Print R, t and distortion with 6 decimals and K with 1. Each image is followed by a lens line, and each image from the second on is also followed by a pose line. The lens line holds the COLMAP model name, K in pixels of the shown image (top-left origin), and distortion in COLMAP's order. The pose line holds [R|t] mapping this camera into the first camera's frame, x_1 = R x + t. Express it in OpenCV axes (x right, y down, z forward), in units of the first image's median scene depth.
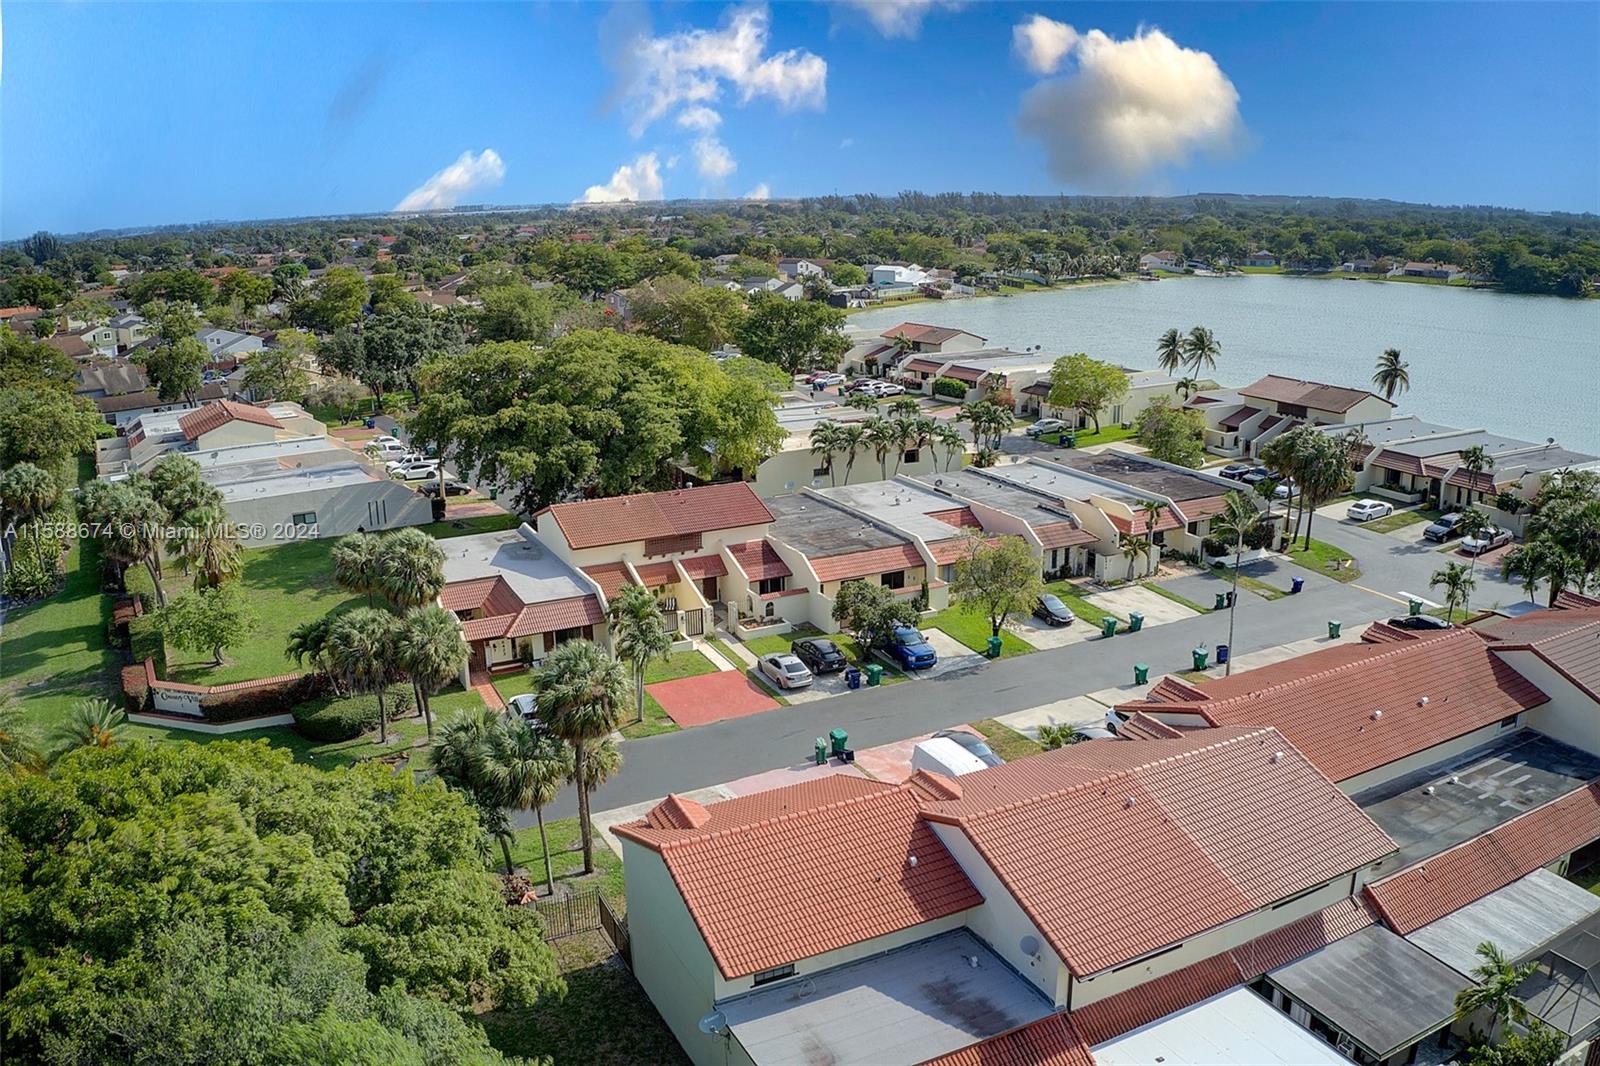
lens RADIAL K [[1301.7, 0, 801.2], [0, 1301.7, 533.8], [0, 0, 1]] dist [-0.167042, -0.011478]
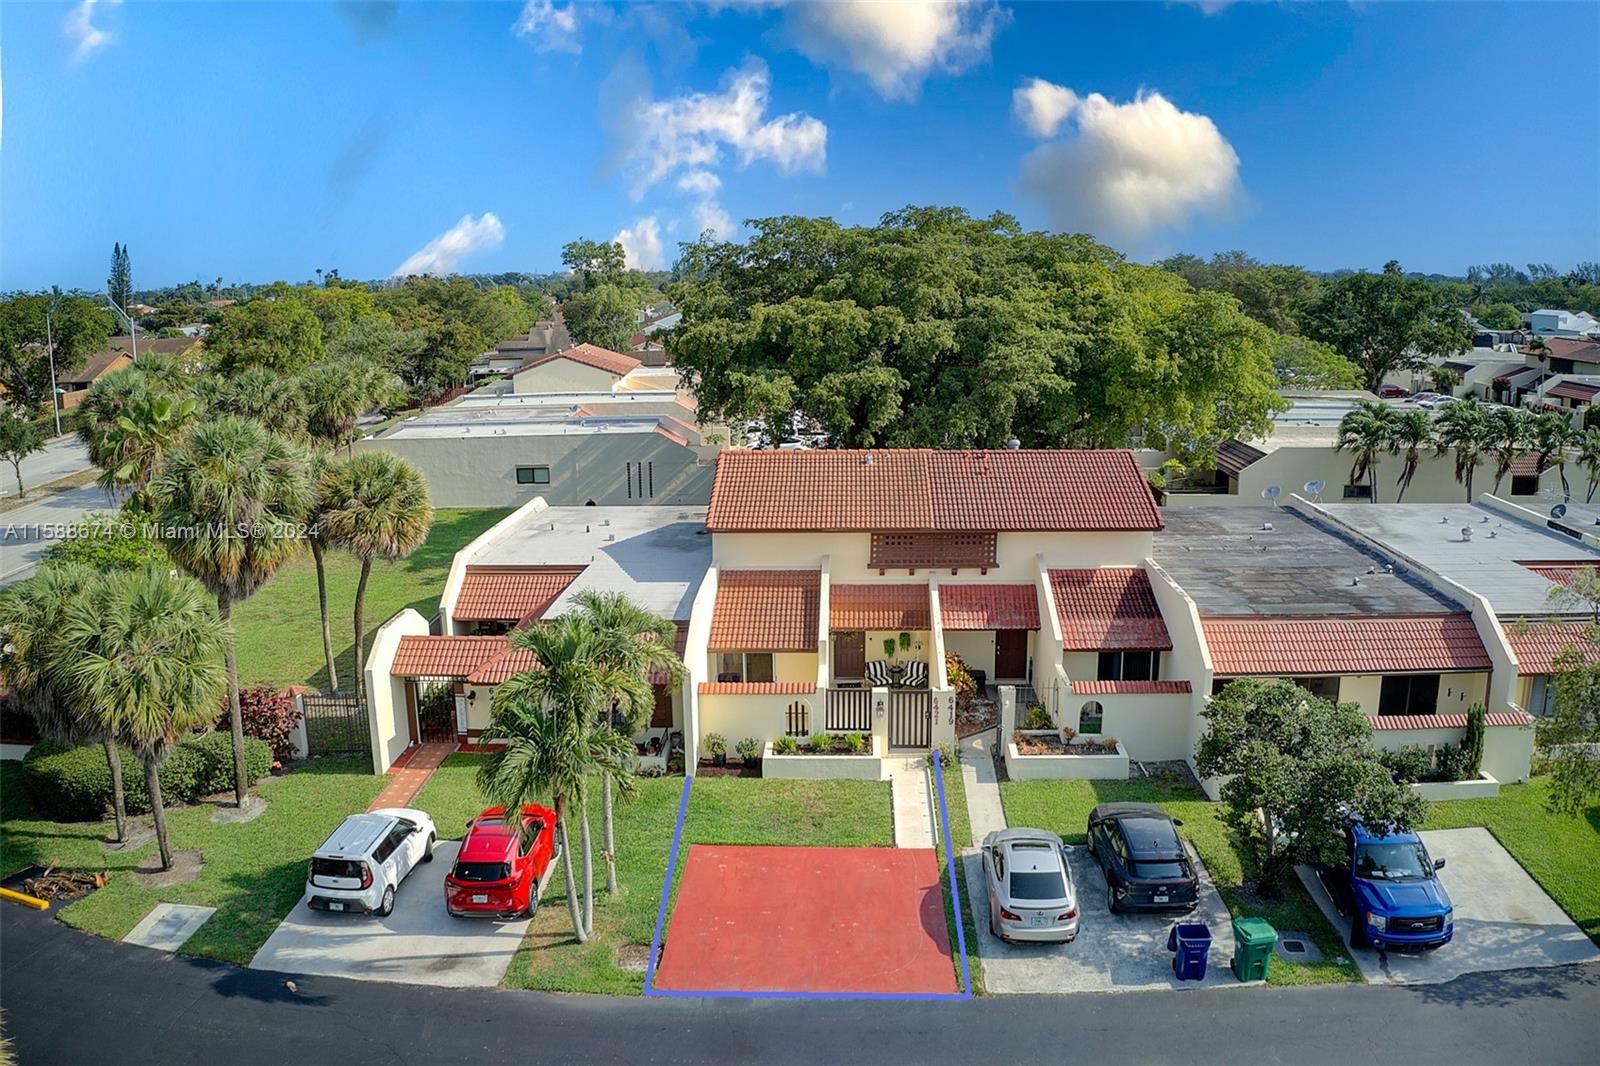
lens RADIAL K [[1301.7, 0, 803.3], [0, 1301.7, 535.1], [0, 0, 1]] dist [-0.167042, -0.011478]
pose [[0.880828, 0.107424, -0.461088, 0.079176], [-0.130101, 0.991345, -0.017570, 0.017137], [0.455210, 0.075464, 0.887180, 0.548909]]
